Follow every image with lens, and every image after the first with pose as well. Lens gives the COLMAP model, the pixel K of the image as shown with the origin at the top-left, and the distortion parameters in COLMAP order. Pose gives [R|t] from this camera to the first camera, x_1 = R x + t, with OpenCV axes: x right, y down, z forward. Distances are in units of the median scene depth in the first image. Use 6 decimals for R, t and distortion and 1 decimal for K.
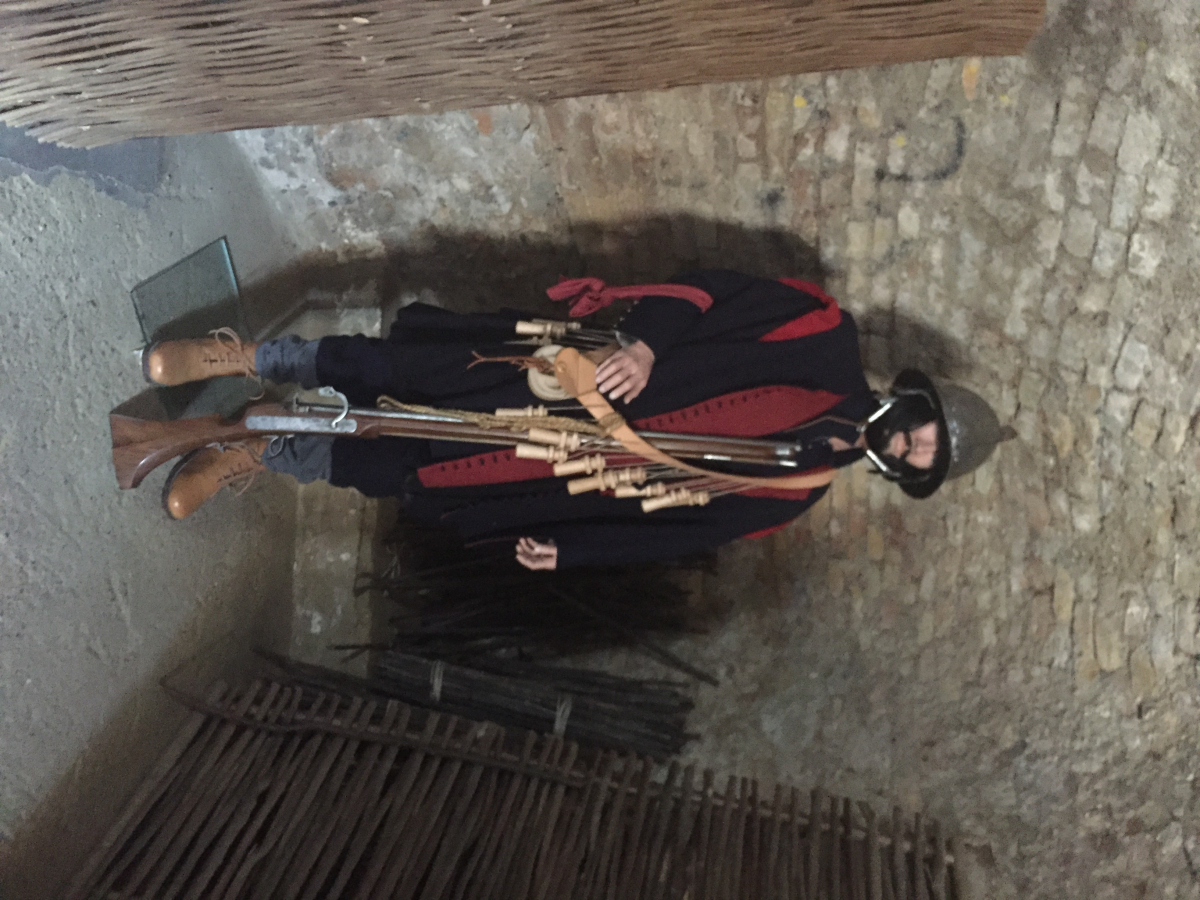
lens RADIAL K [[1031.2, 0, 595.9], [0, 1031.2, 453.1], [0, 0, 1]] dist [0.076140, -0.114815]
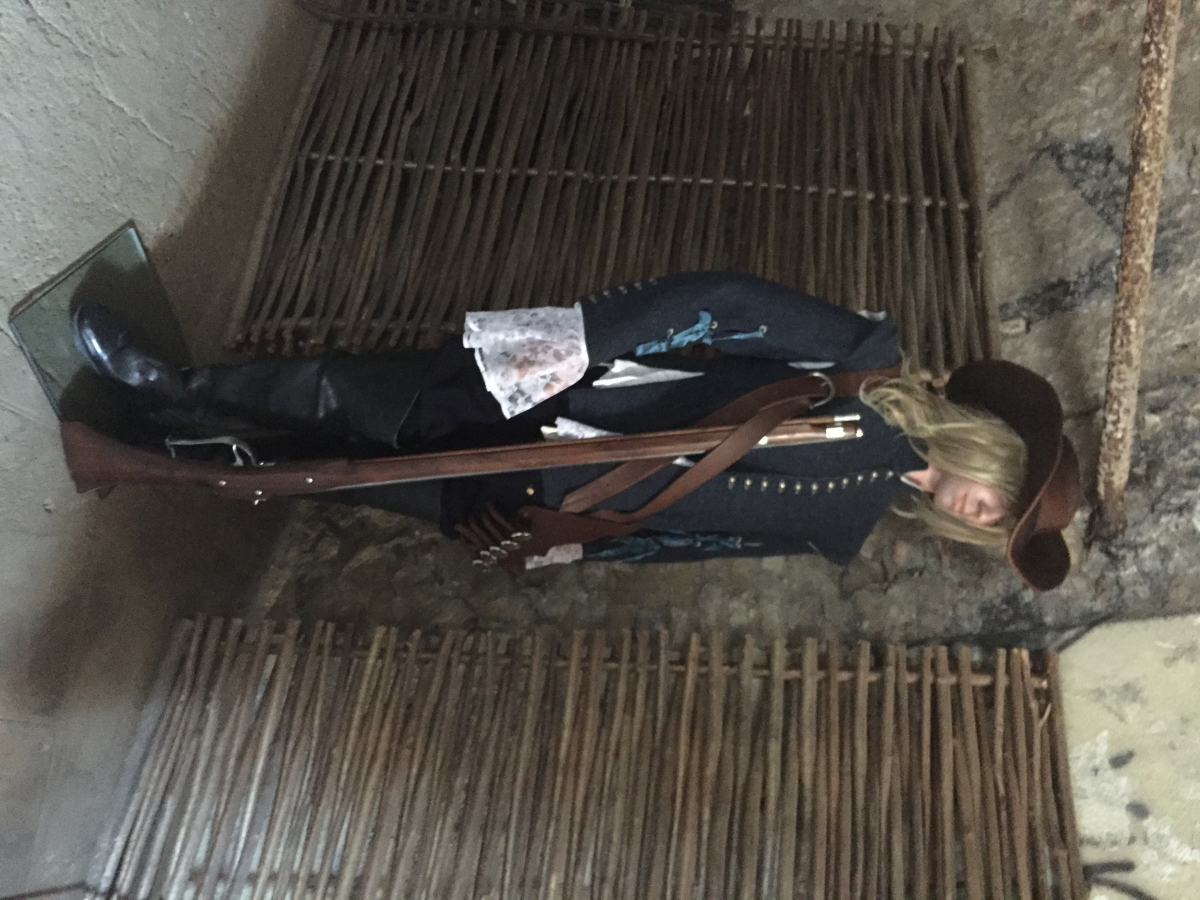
lens RADIAL K [[1031.2, 0, 595.9], [0, 1031.2, 453.1], [0, 0, 1]] dist [0.076140, -0.114815]
pose [[0.992134, -0.109815, -0.060089, -0.061924], [0.125063, 0.848740, 0.513810, 0.097373], [-0.005425, -0.517283, 0.855797, -0.281739]]
